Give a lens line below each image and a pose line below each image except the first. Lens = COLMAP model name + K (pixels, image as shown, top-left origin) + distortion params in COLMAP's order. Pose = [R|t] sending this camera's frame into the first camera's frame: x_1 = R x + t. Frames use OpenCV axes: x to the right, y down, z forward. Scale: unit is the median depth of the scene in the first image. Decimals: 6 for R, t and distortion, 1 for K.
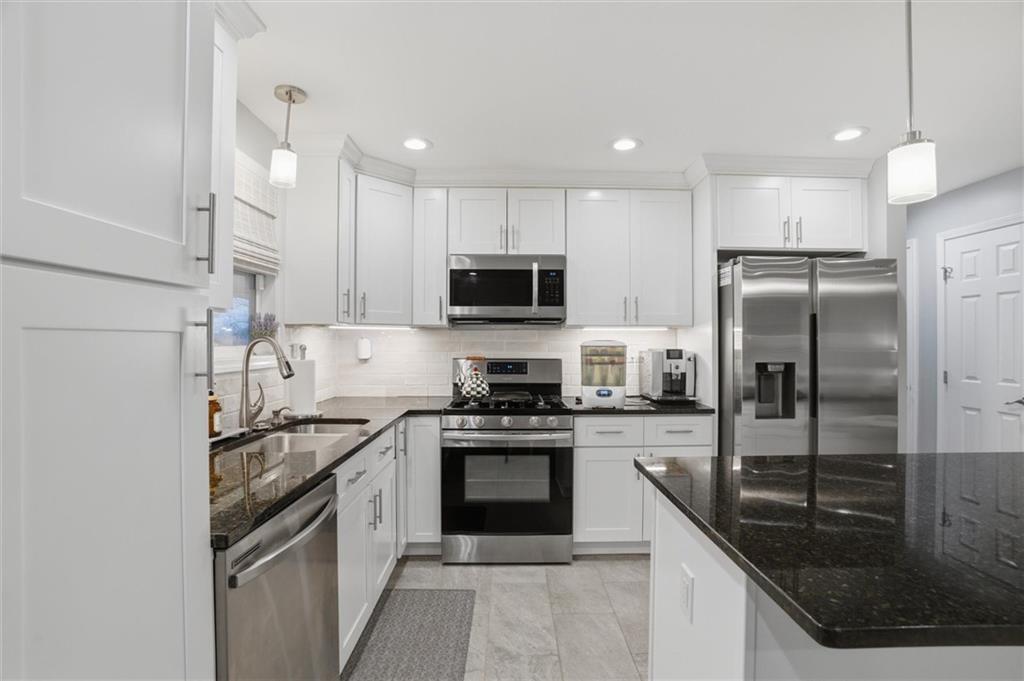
lens RADIAL K [[481.0, 0, 516.2], [0, 481.0, 340.9], [0, 0, 1]] dist [-0.072089, 0.027801]
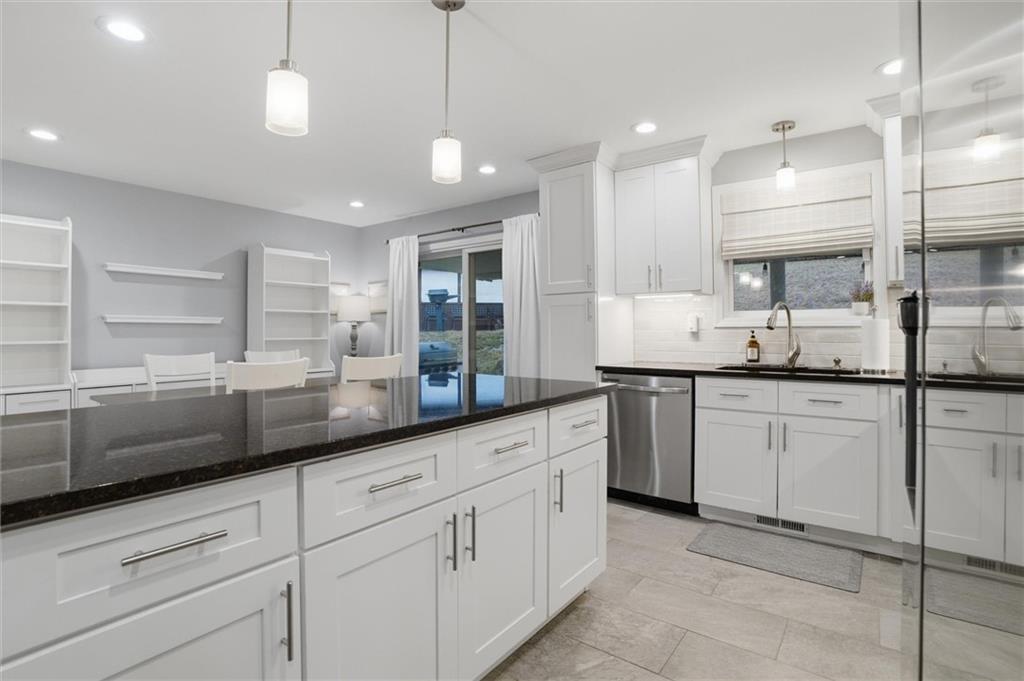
lens RADIAL K [[497.2, 0, 513.0], [0, 497.2, 319.5], [0, 0, 1]] dist [-0.076745, 0.030223]
pose [[-0.624259, -0.017464, -0.781022, 0.800826], [0.001904, 0.999713, -0.023876, 0.056565], [0.781215, -0.016392, -0.624047, 0.887249]]
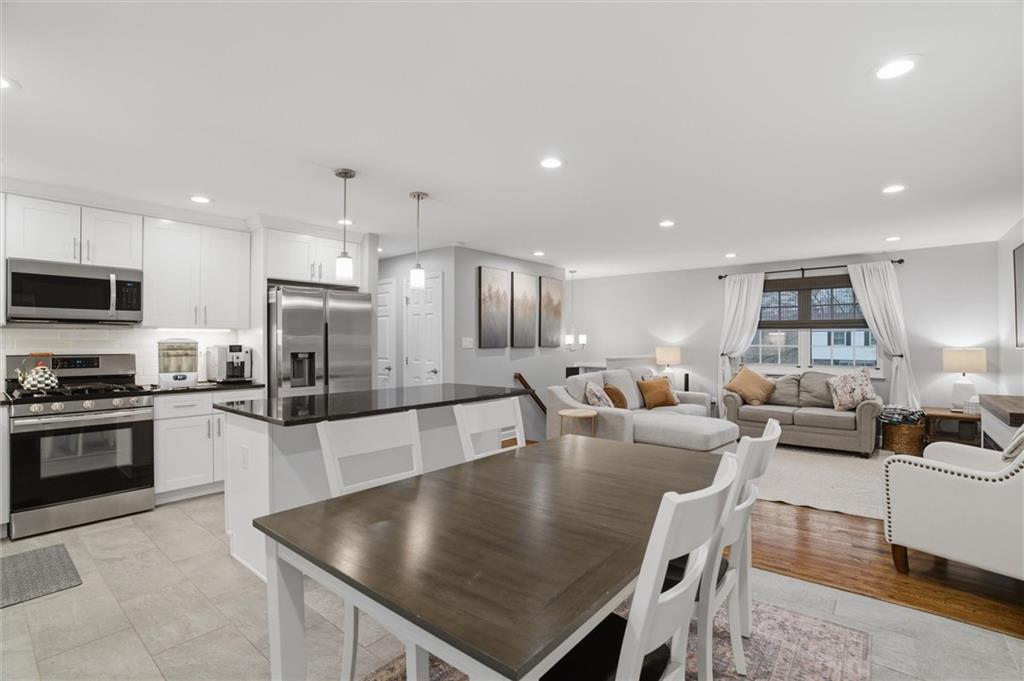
lens RADIAL K [[481.0, 0, 516.2], [0, 481.0, 340.9], [0, 0, 1]] dist [-0.072089, 0.027801]
pose [[0.651565, 0.000179, 0.758593, -0.188072], [-0.000751, 1.000000, 0.000409, 0.004418], [-0.758593, -0.000836, 0.651564, -0.551081]]
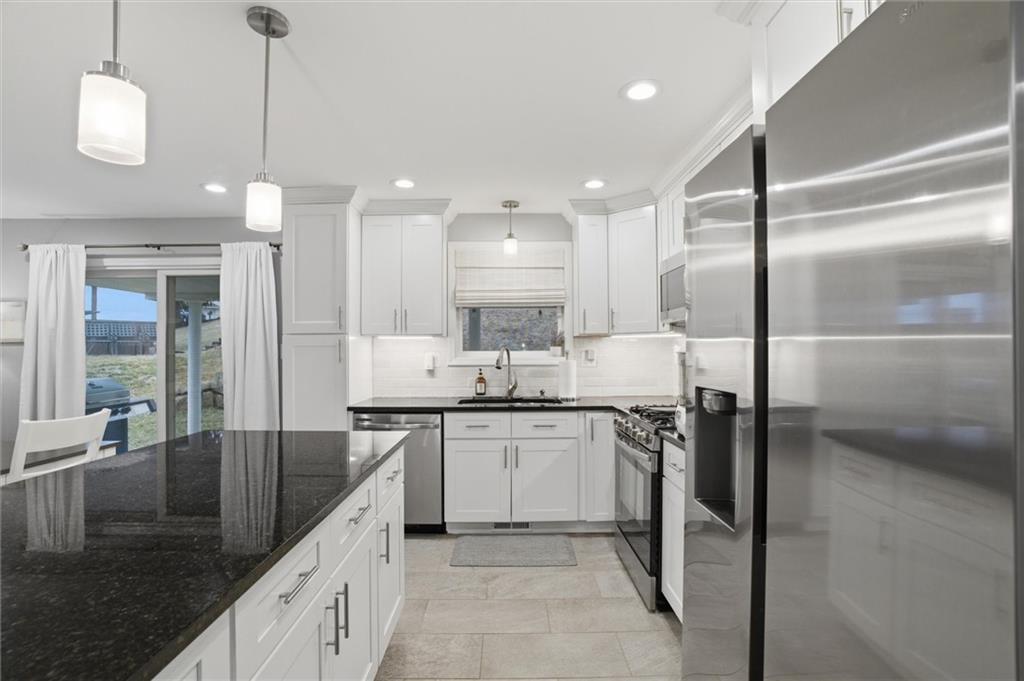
lens RADIAL K [[481.0, 0, 516.2], [0, 481.0, 340.9], [0, 0, 1]] dist [-0.072089, 0.027801]
pose [[-0.006853, -0.016631, -0.999838, 0.900015], [0.004239, 0.999852, -0.016660, 0.003251], [0.999968, -0.004353, -0.006782, 0.725672]]
